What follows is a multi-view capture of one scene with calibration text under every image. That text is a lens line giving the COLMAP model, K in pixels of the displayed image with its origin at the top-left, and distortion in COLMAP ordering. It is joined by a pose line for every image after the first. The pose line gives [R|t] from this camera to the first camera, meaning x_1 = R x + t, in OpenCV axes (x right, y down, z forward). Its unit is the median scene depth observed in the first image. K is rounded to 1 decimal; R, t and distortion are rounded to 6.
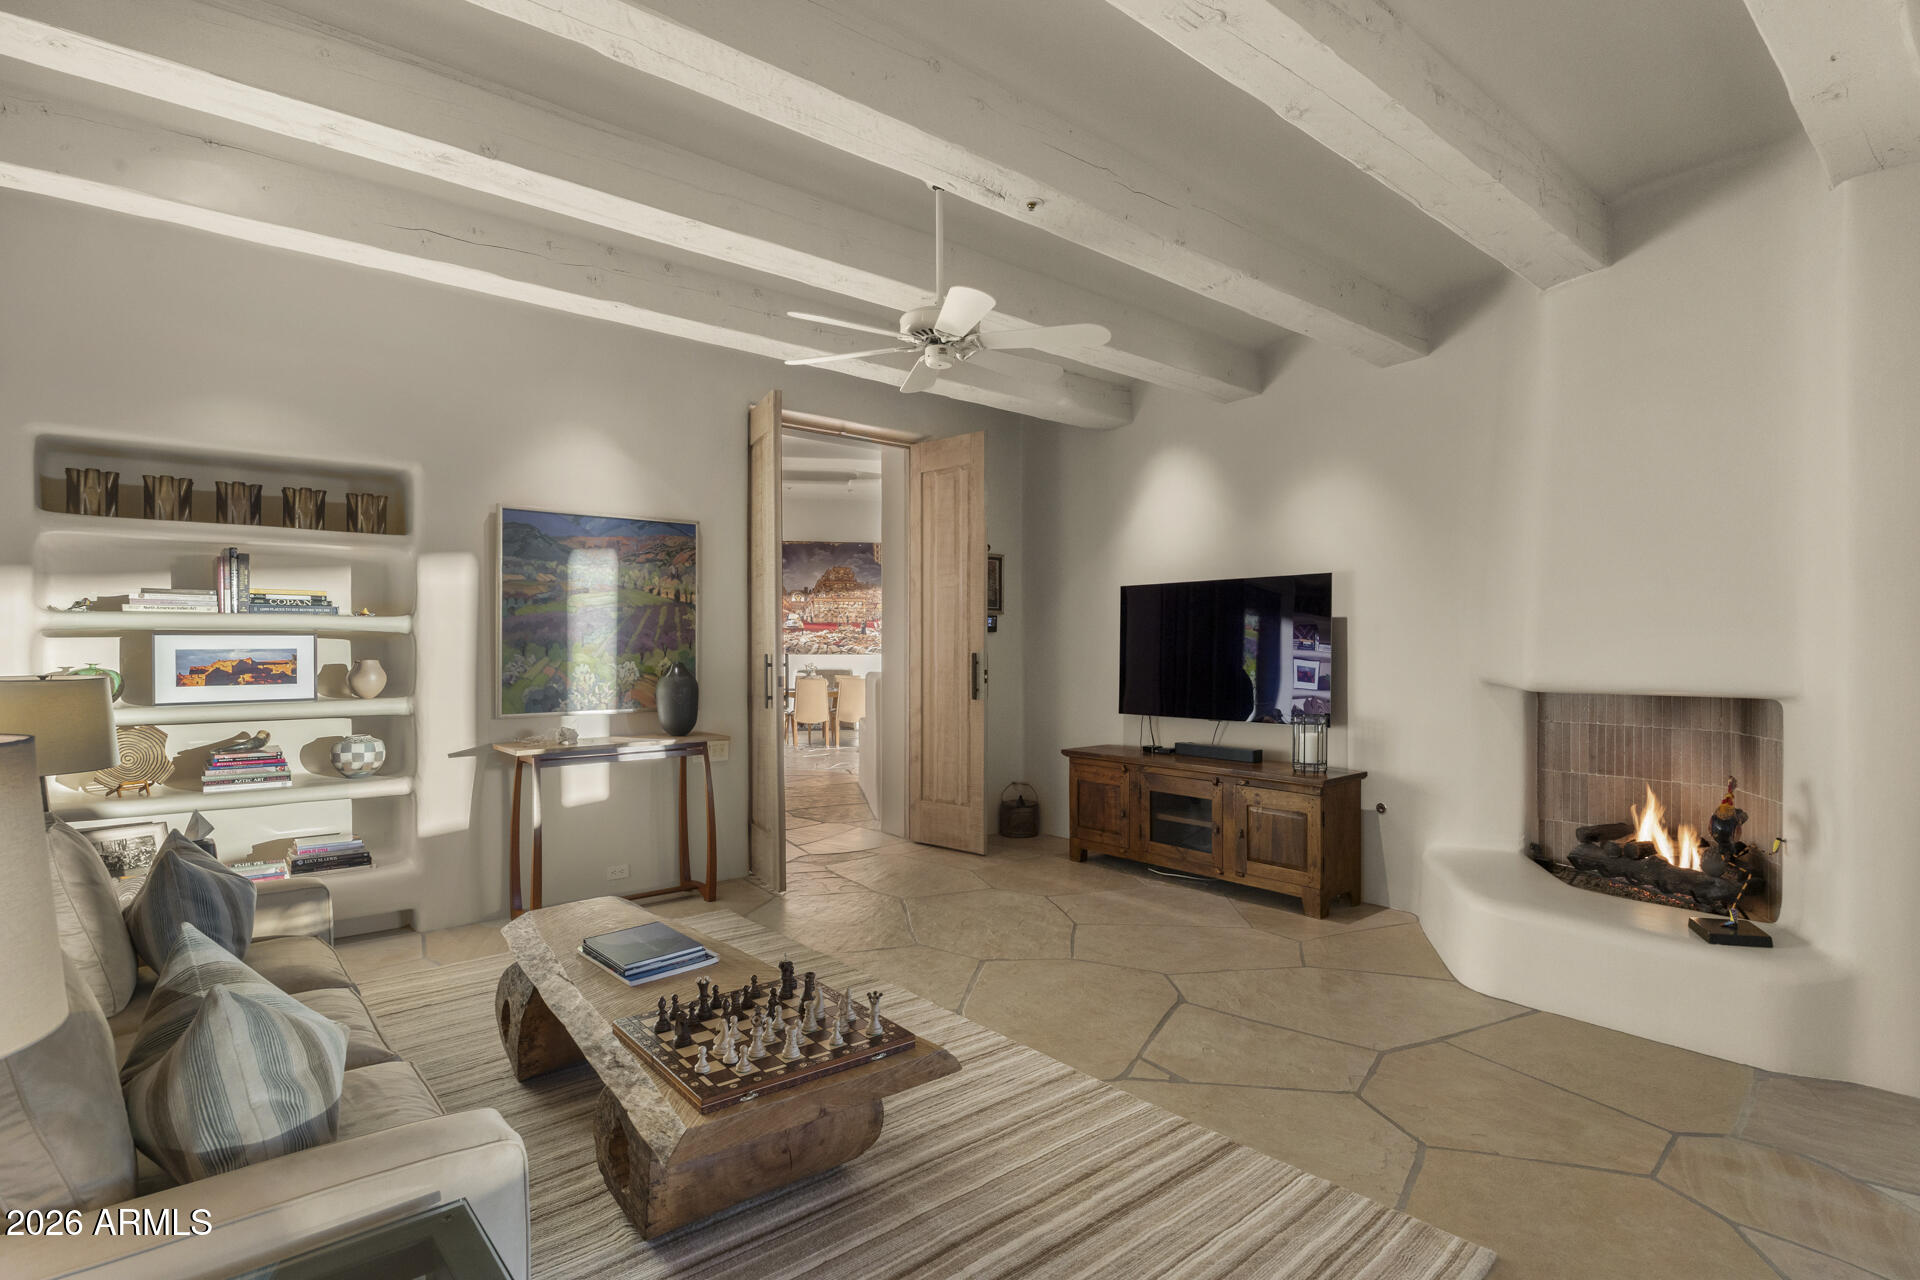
lens RADIAL K [[947.0, 0, 962.4], [0, 947.0, 655.3], [0, 0, 1]] dist [-0.005635, -0.000729]
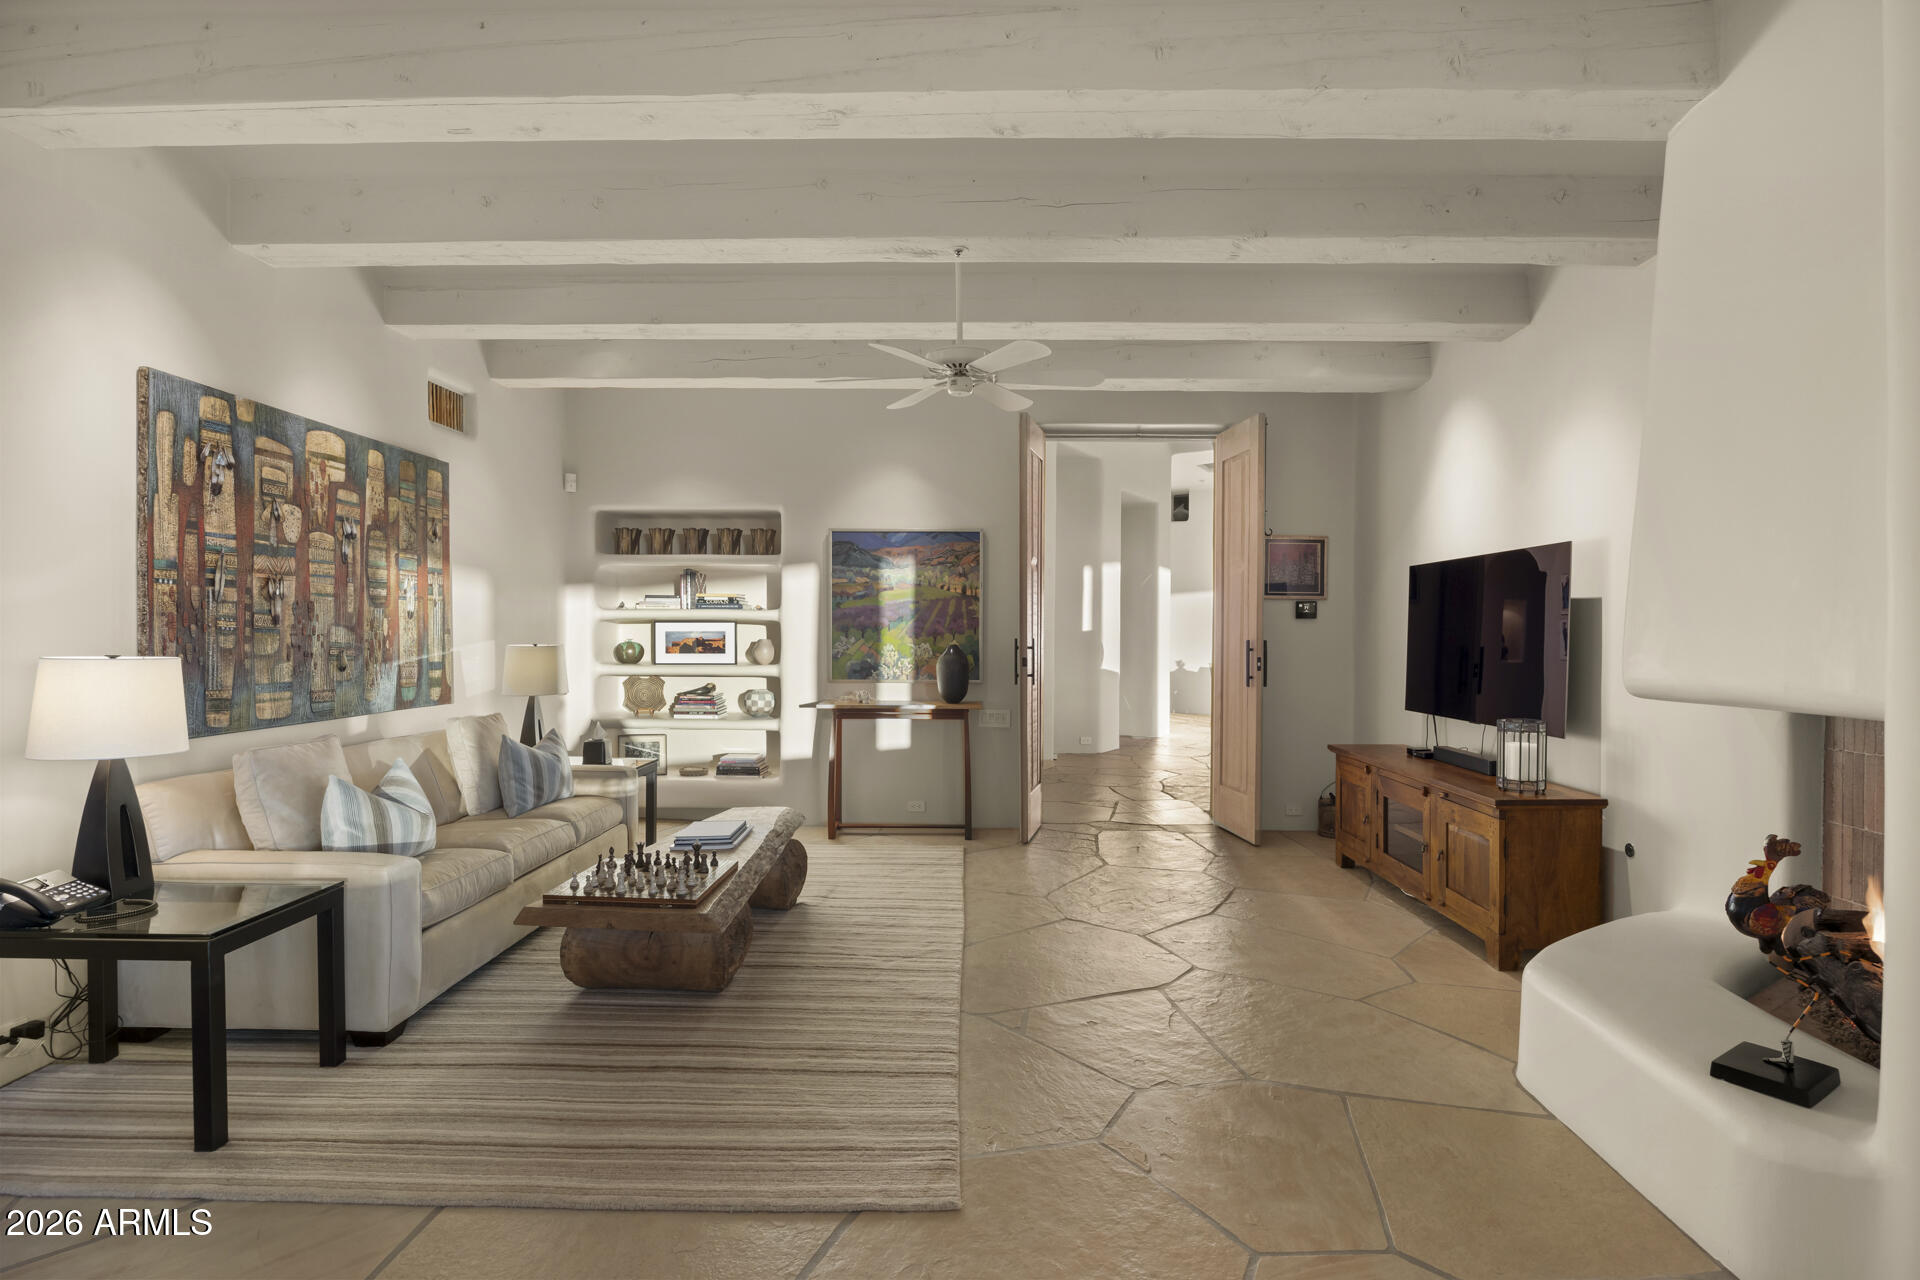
lens RADIAL K [[929.1, 0, 960.0], [0, 929.1, 640.0], [0, 0, 1]] dist [-0.002372, -0.000120]
pose [[0.750687, 0.010592, -0.660573, 0.536938], [-0.012845, 0.999916, 0.001435, 0.000180], [0.660533, 0.007408, 0.750760, 0.092744]]
